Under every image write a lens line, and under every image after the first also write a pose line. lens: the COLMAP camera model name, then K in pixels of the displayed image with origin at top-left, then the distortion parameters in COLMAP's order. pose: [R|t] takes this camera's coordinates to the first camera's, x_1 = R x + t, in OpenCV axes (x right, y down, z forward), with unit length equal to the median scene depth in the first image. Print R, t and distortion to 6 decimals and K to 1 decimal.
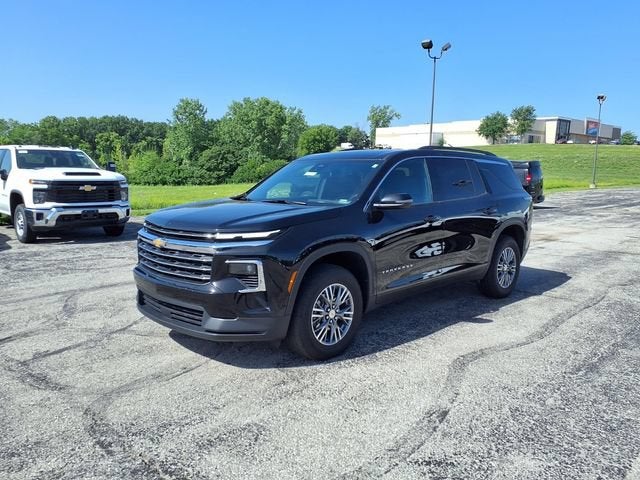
lens RADIAL K [[501.6, 0, 320.9], [0, 501.6, 294.6], [0, 0, 1]] dist [0.061605, -0.079736]
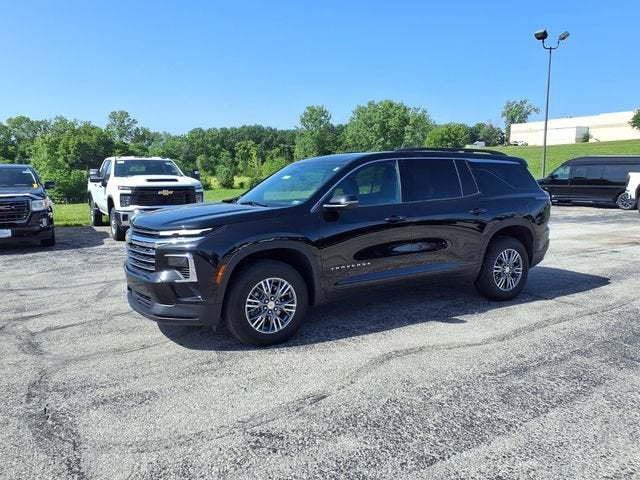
lens RADIAL K [[501.6, 0, 320.9], [0, 501.6, 294.6], [0, 0, 1]] dist [0.061605, -0.079736]
pose [[0.969511, 0.036473, -0.242319, 0.253974], [-0.037421, 0.999299, 0.000692, 0.007147], [0.242174, 0.008397, 0.970196, -0.024348]]
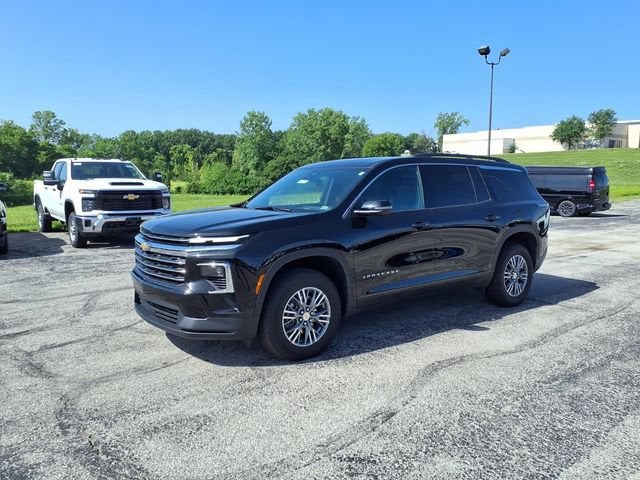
lens RADIAL K [[507.2, 0, 320.9], [0, 507.2, 285.2], [0, 0, 1]] dist [0.051999, -0.071443]
pose [[0.992006, 0.016800, -0.125070, 0.116999], [-0.021239, 0.999188, -0.034244, 0.006695], [0.124393, 0.036627, 0.991557, -0.021366]]
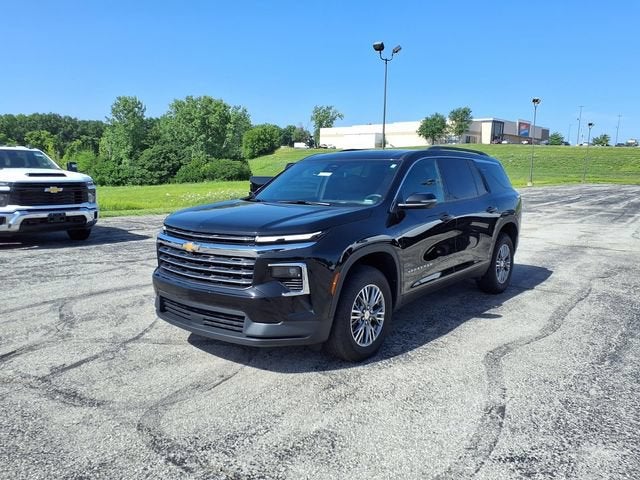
lens RADIAL K [[503.6, 0, 322.3], [0, 503.6, 288.6], [0, 0, 1]] dist [0.062204, -0.076726]
pose [[0.993877, -0.028652, 0.106715, -0.110850], [0.029855, 0.999507, -0.009691, -0.003904], [-0.106384, 0.012817, 0.994242, 0.010801]]
